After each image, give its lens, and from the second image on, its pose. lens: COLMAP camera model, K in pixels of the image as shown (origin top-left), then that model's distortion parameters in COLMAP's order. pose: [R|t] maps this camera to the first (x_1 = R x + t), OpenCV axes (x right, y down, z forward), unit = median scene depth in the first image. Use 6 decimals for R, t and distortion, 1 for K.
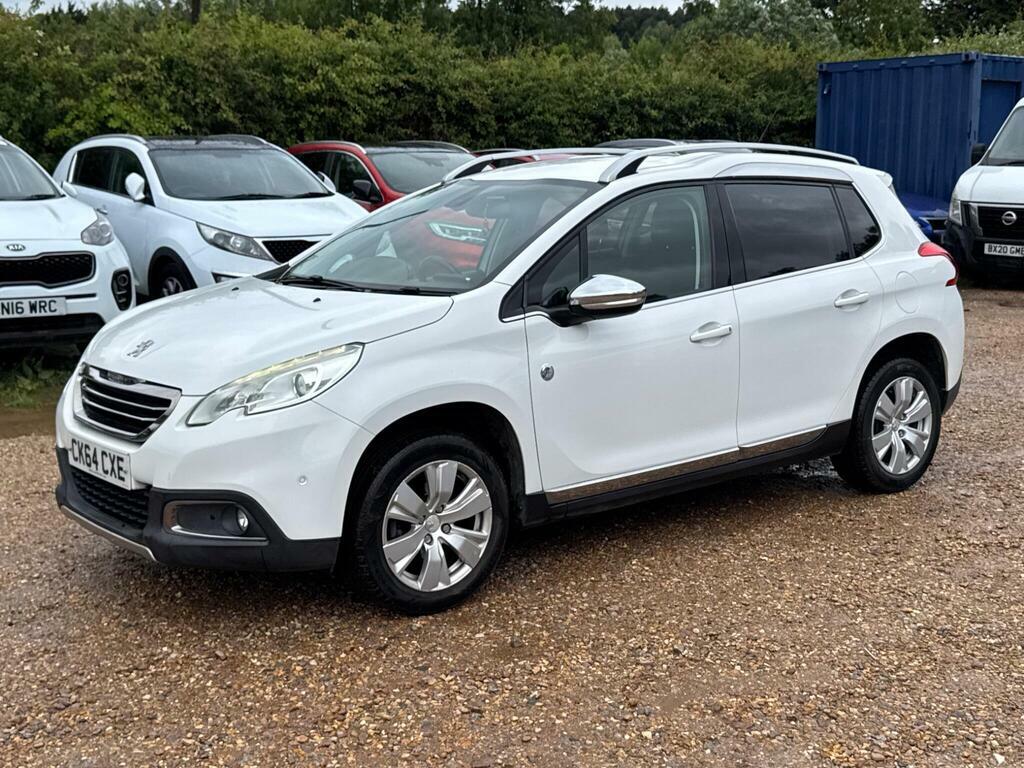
lens RADIAL K [[1249.7, 0, 511.8], [0, 1249.7, 386.4], [0, 0, 1]] dist [0.210262, -0.463363]
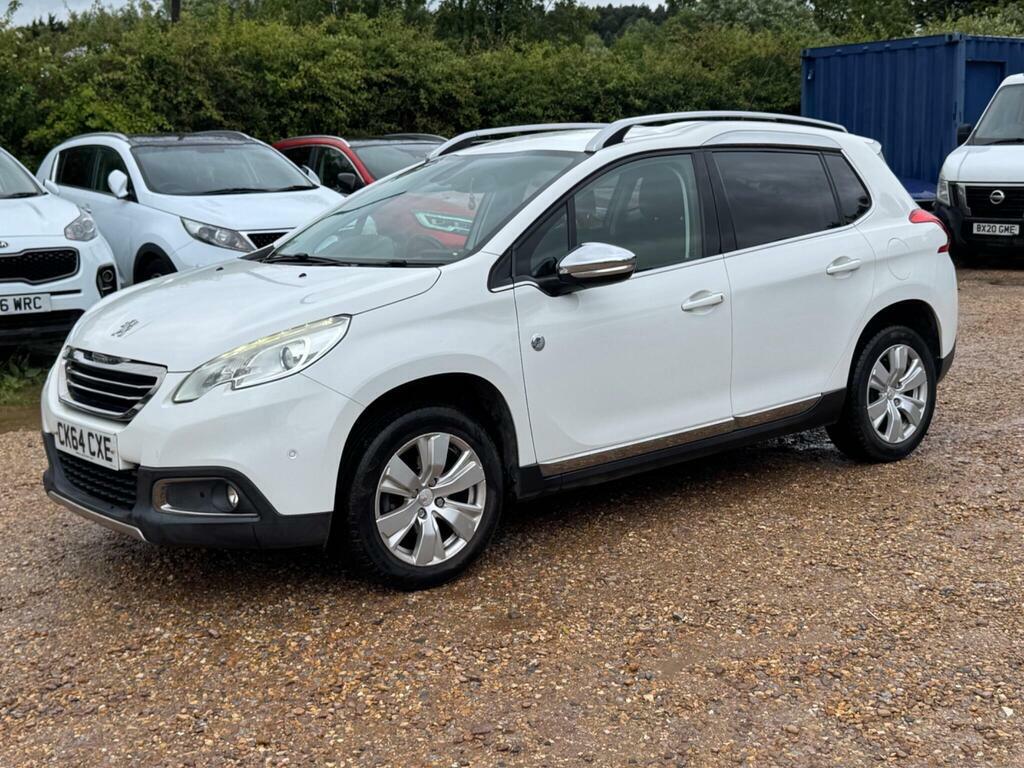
lens RADIAL K [[1251.5, 0, 506.0], [0, 1251.5, 386.6], [0, 0, 1]] dist [0.209227, -0.464197]
pose [[0.999662, -0.025878, 0.002633, -0.000505], [0.025879, 0.999665, -0.000257, 0.022868], [-0.002626, 0.000325, 0.999996, 0.011761]]
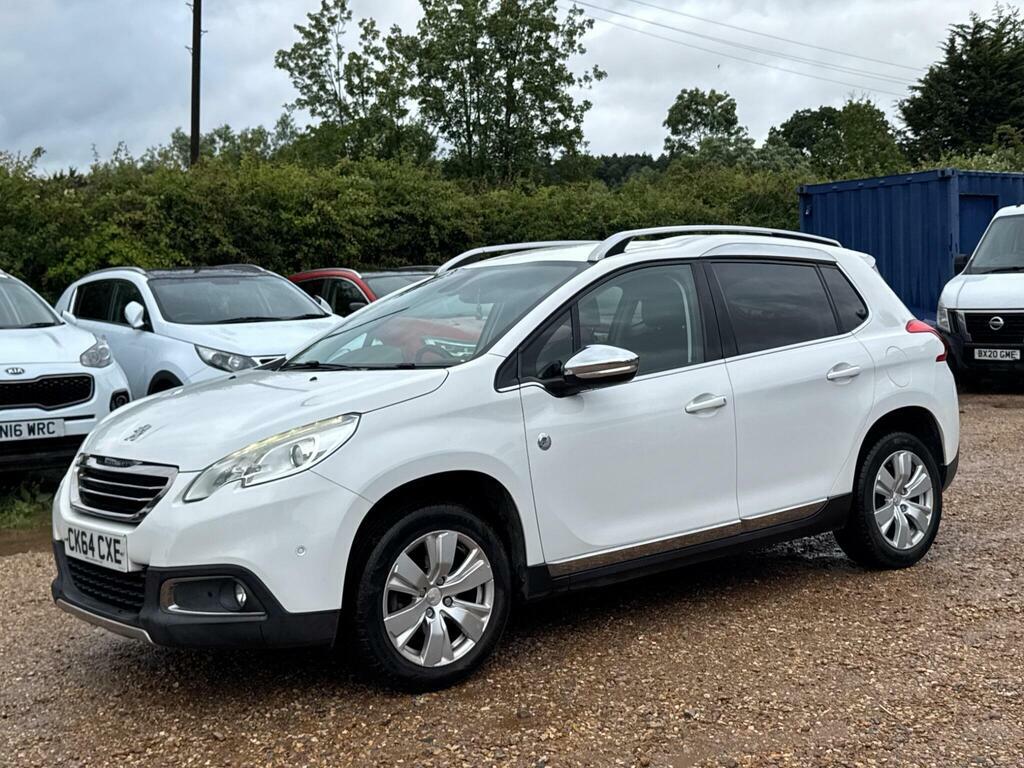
lens RADIAL K [[1248.4, 0, 515.3], [0, 1248.4, 378.0], [0, 0, 1]] dist [0.214356, -0.477076]
pose [[0.999350, -0.035647, 0.005323, 0.001522], [0.036024, 0.992623, -0.115770, 0.052744], [-0.001157, 0.115886, 0.993262, -0.000204]]
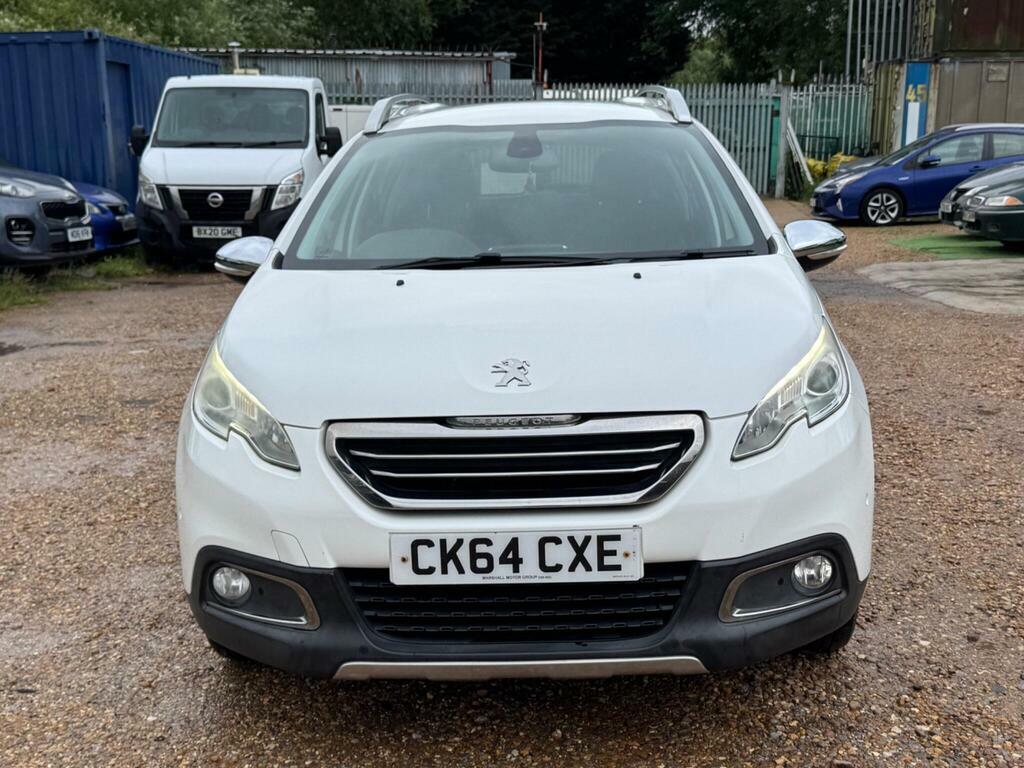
lens RADIAL K [[1256.0, 0, 520.0], [0, 1256.0, 409.4], [0, 0, 1]] dist [0.206941, -0.480130]
pose [[0.661928, -0.159533, 0.732393, -0.741383], [0.145984, 0.985816, 0.082795, -0.062263], [-0.735214, 0.052113, 0.675829, 0.556087]]
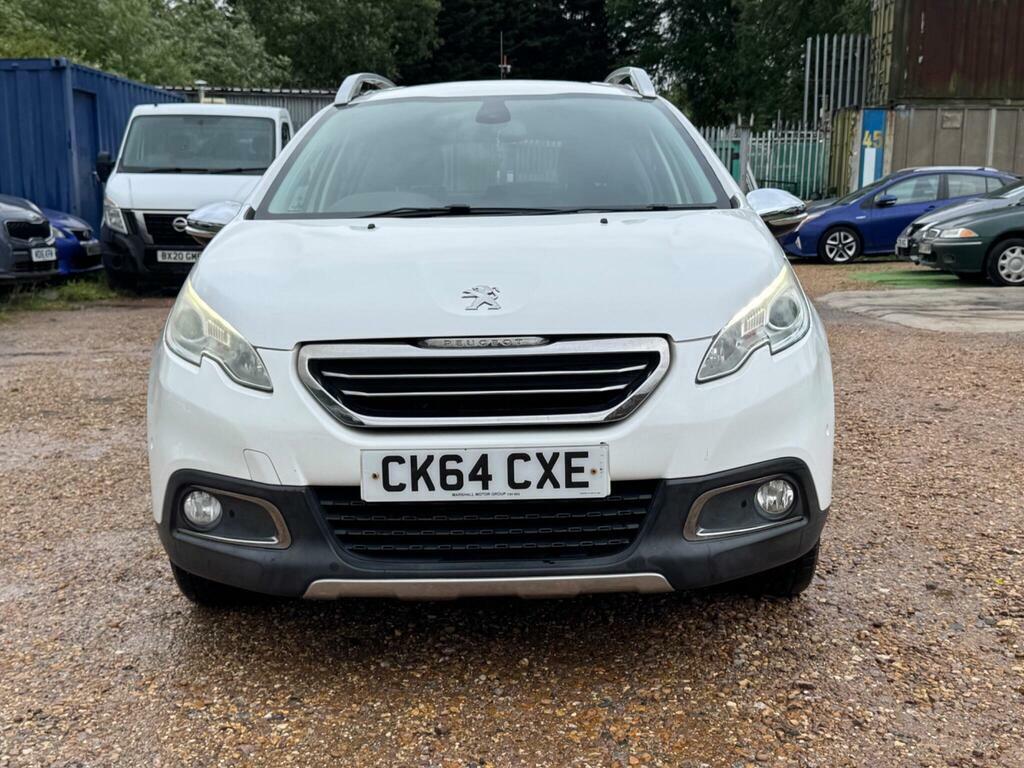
lens RADIAL K [[1255.2, 0, 509.4], [0, 1255.2, 408.3], [0, 0, 1]] dist [0.208513, -0.468766]
pose [[0.646518, -0.127613, 0.752150, -0.761223], [0.139261, 0.989086, 0.048109, -0.002798], [-0.750080, 0.073641, 0.657234, 0.555080]]
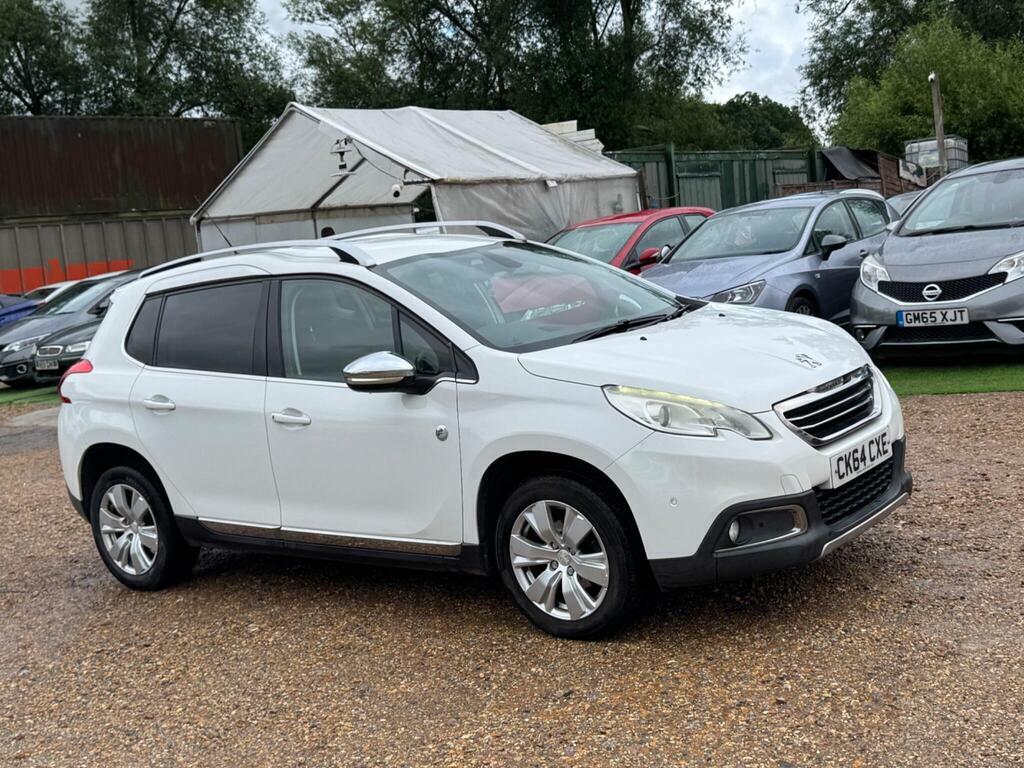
lens RADIAL K [[1247.5, 0, 525.0], [0, 1247.5, 361.4], [0, 0, 1]] dist [0.210144, -0.452797]
pose [[-0.214164, -0.075113, 0.973905, -1.271696], [0.284648, 0.948967, 0.135784, -0.241426], [-0.934403, 0.306300, -0.181854, 1.395624]]
